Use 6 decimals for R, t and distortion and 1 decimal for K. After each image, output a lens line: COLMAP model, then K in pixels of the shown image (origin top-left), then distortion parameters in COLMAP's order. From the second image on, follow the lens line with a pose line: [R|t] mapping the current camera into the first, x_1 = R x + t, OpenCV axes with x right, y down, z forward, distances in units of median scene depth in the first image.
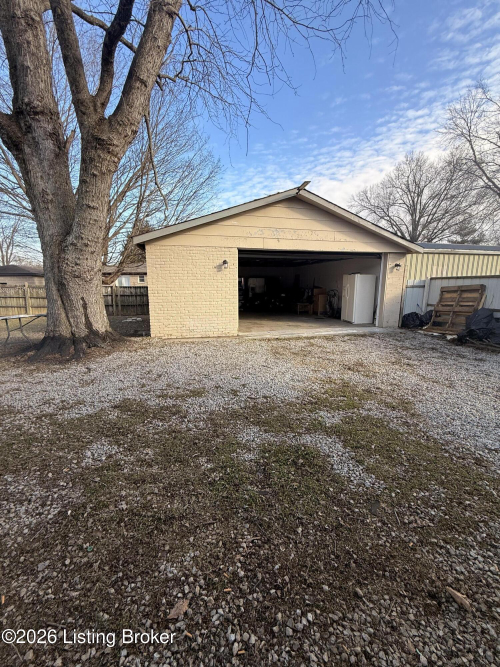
lens RADIAL K [[264.5, 0, 249.1], [0, 264.5, 332.3], [0, 0, 1]] dist [-0.000210, 0.000322]
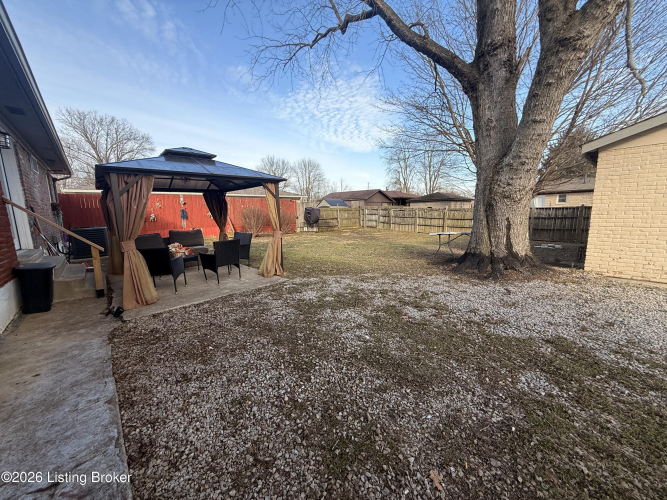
lens RADIAL K [[264.5, 0, 332.2], [0, 264.5, 251.2], [0, 0, 1]] dist [-0.000210, 0.000322]
pose [[0.475342, 0.122353, -0.871252, -0.079754], [-0.135296, 0.988669, 0.065027, 0.018001], [0.869336, 0.086967, 0.486510, -0.047108]]
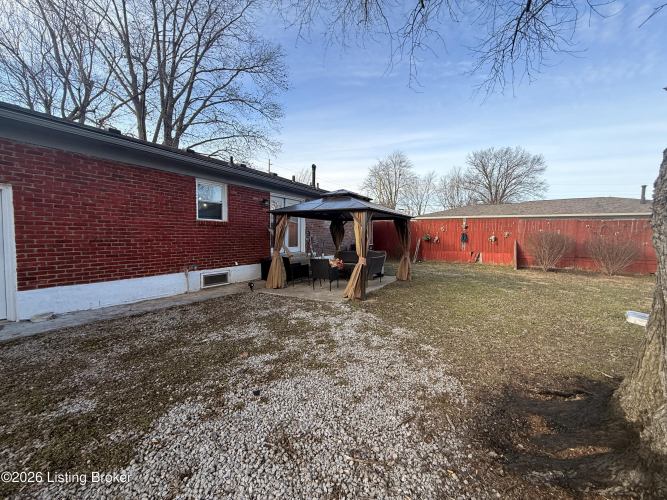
lens RADIAL K [[264.5, 0, 331.5], [0, 264.5, 249.4], [0, 0, 1]] dist [-0.000210, 0.000322]
pose [[-0.711358, 0.032382, -0.702084, -0.284126], [-0.134377, 0.974244, 0.181086, -0.209603], [0.689864, 0.223161, -0.688684, 1.094511]]
